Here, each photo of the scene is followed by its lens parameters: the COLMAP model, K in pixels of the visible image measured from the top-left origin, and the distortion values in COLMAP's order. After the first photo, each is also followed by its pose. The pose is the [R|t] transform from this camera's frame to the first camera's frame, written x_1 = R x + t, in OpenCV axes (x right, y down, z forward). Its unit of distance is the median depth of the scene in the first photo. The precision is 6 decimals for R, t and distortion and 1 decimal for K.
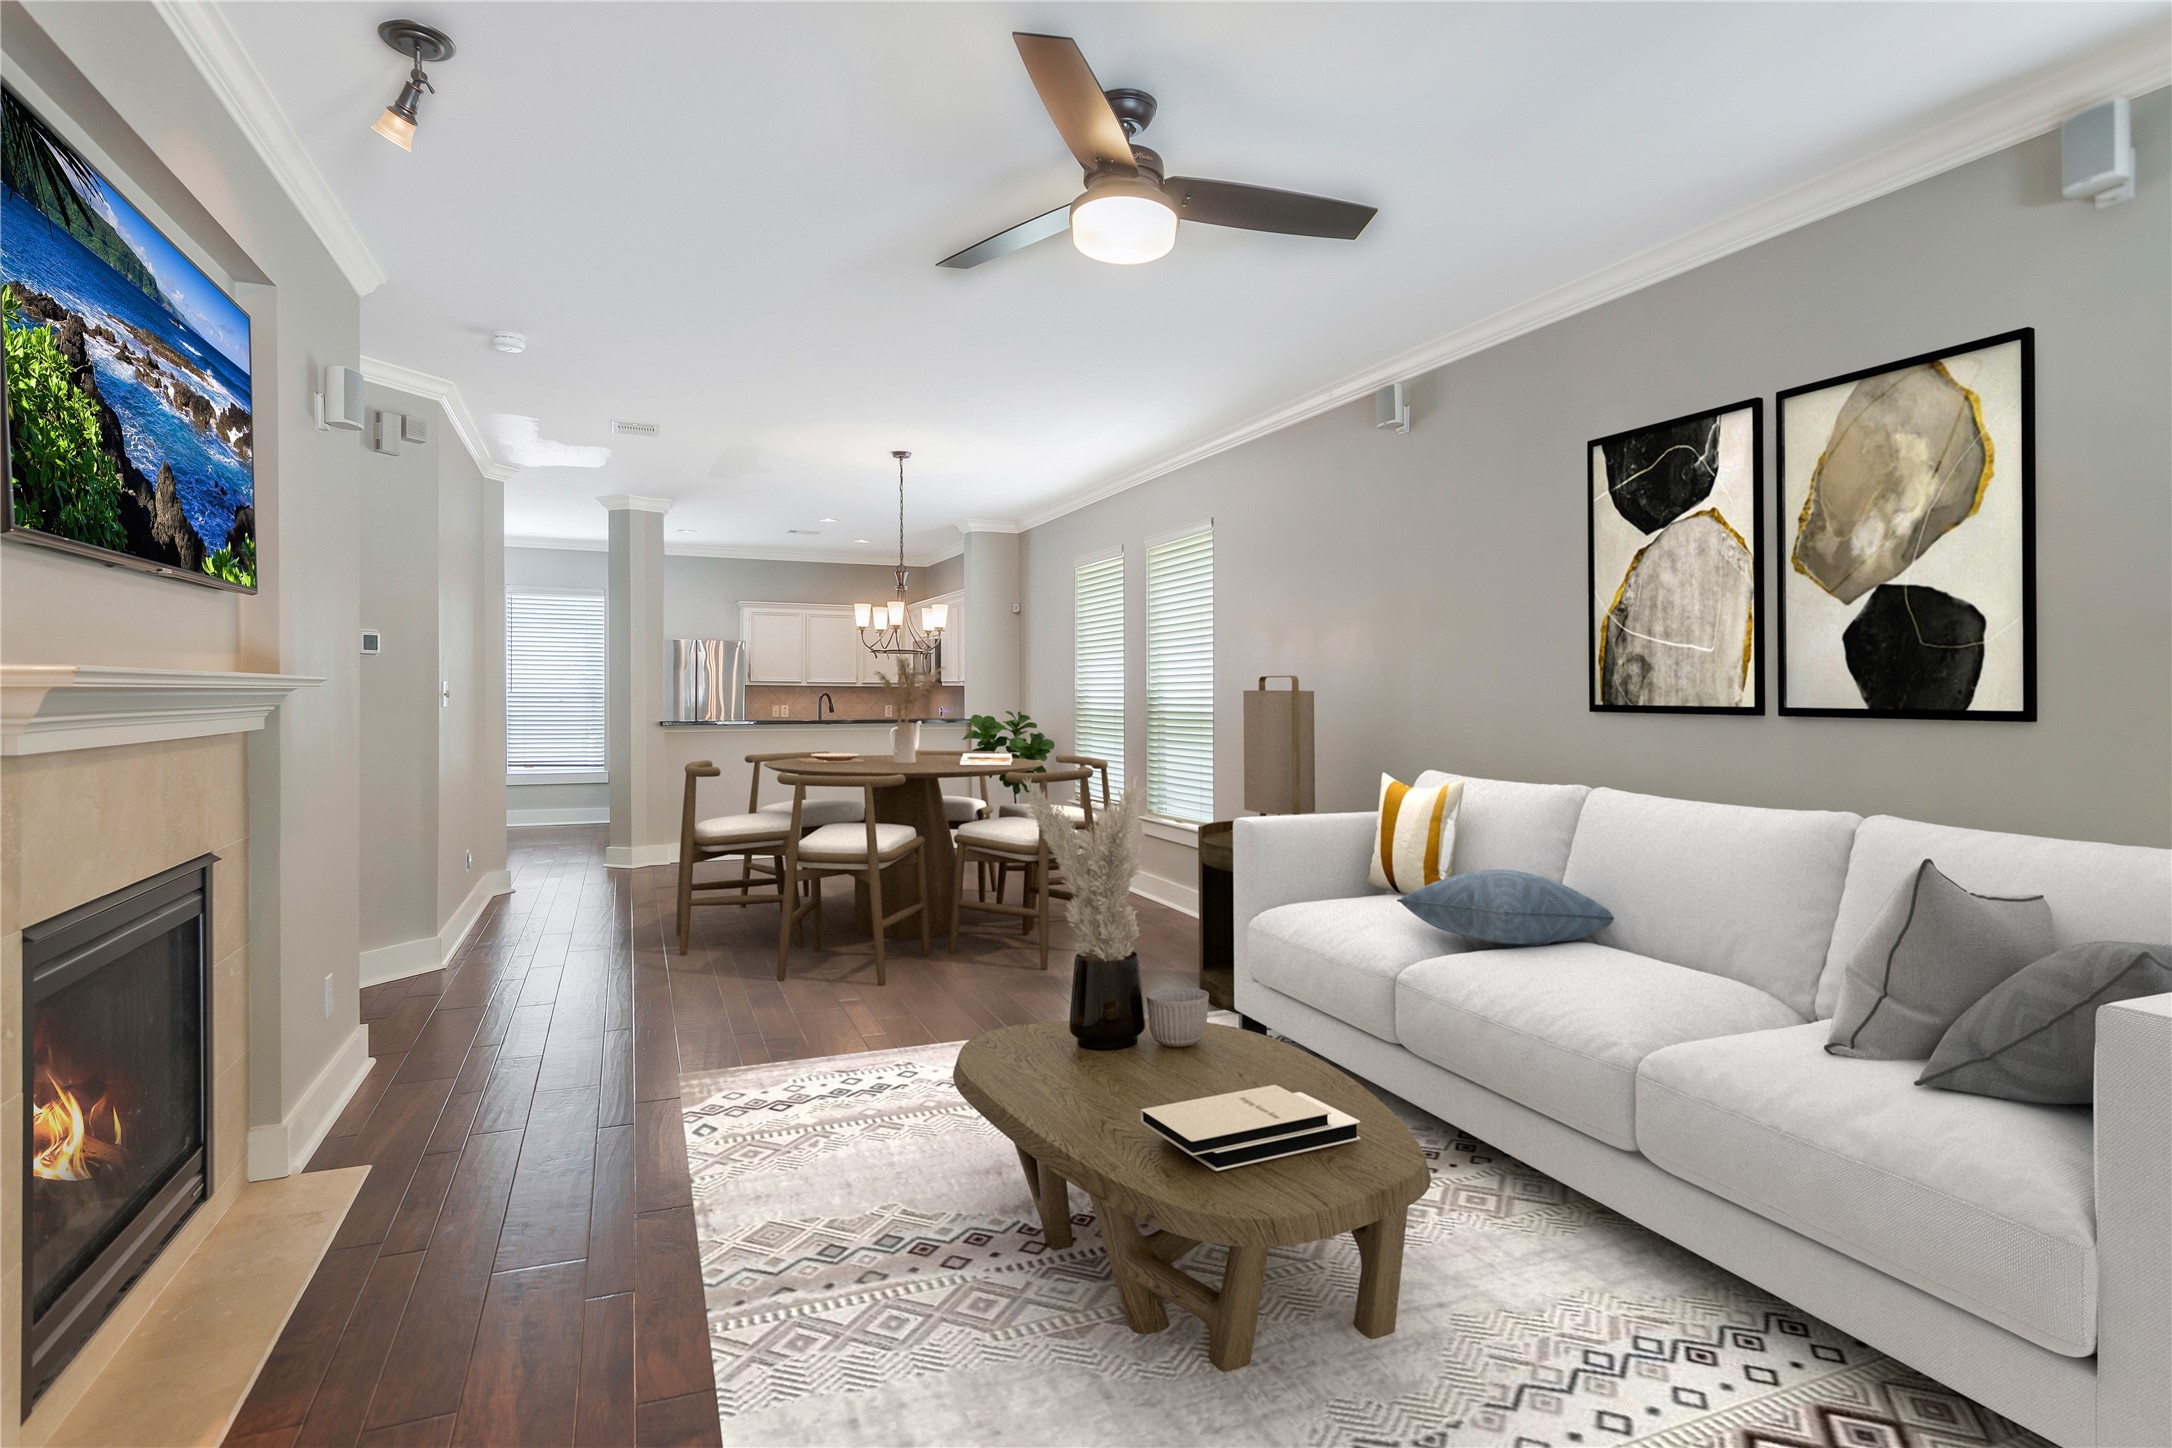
lens RADIAL K [[1052.6, 0, 1059.5], [0, 1052.6, 701.1], [0, 0, 1]] dist [-0.025350, -0.000359]
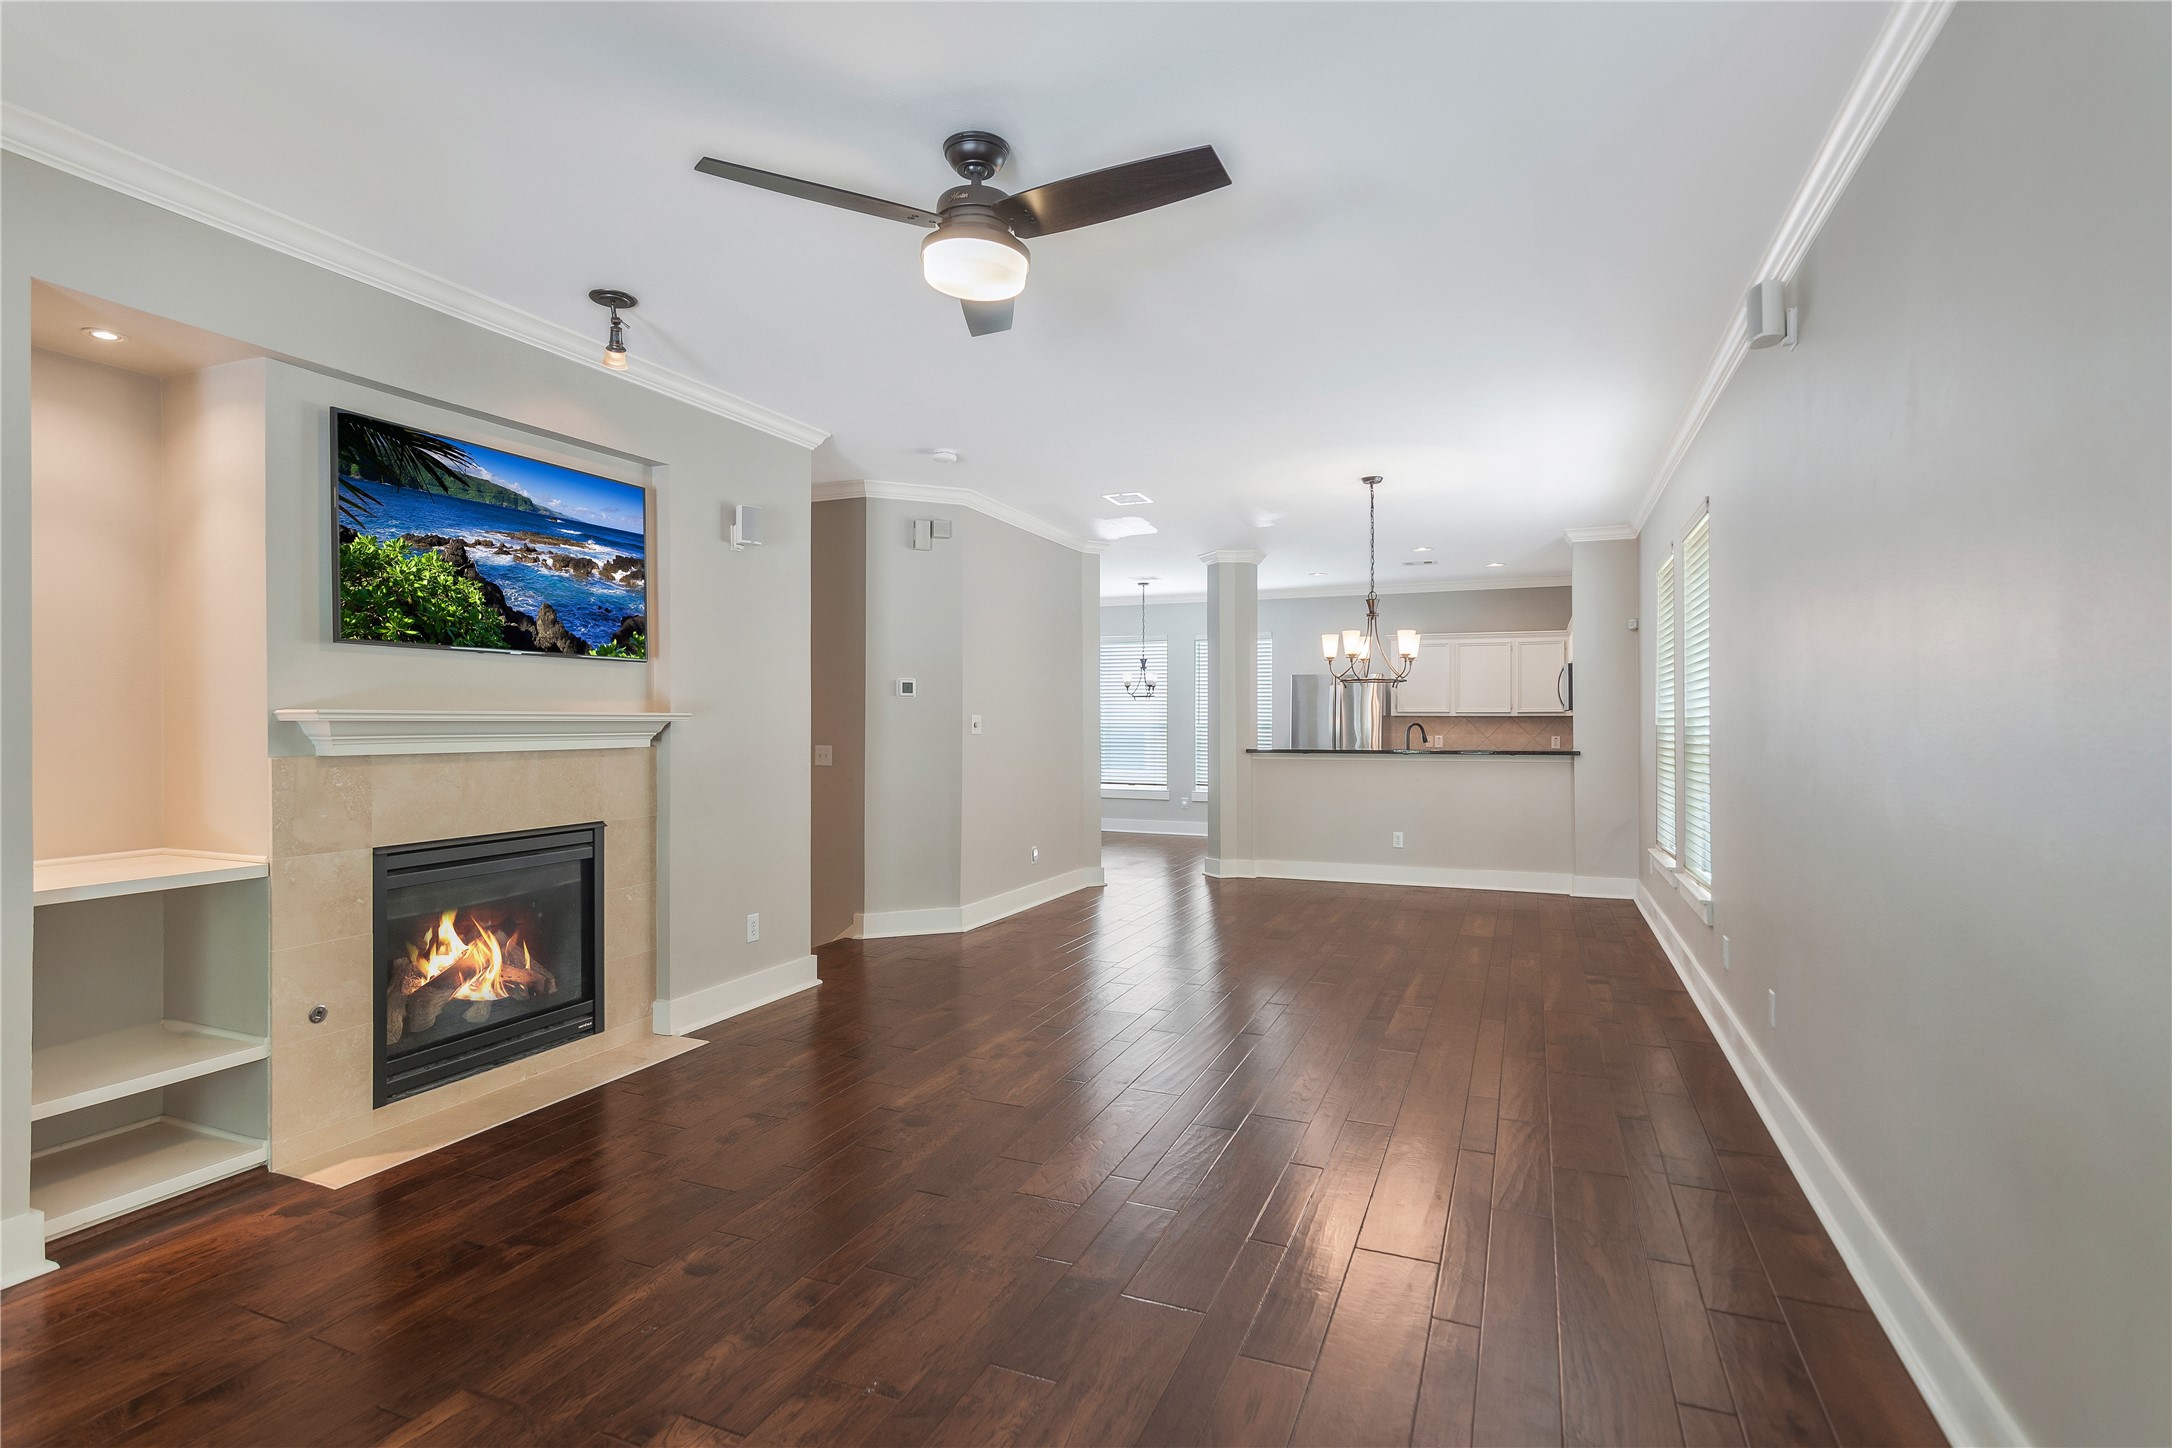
lens RADIAL K [[1005.4, 0, 1093.3], [0, 1005.4, 796.4], [0, 0, 1]] dist [-0.141368, -0.000065]
pose [[0.711178, 0.049647, -0.701256, 0.795172], [-0.000932, 0.997569, 0.069680, -0.011535], [0.703011, -0.048901, 0.709496, 0.397408]]
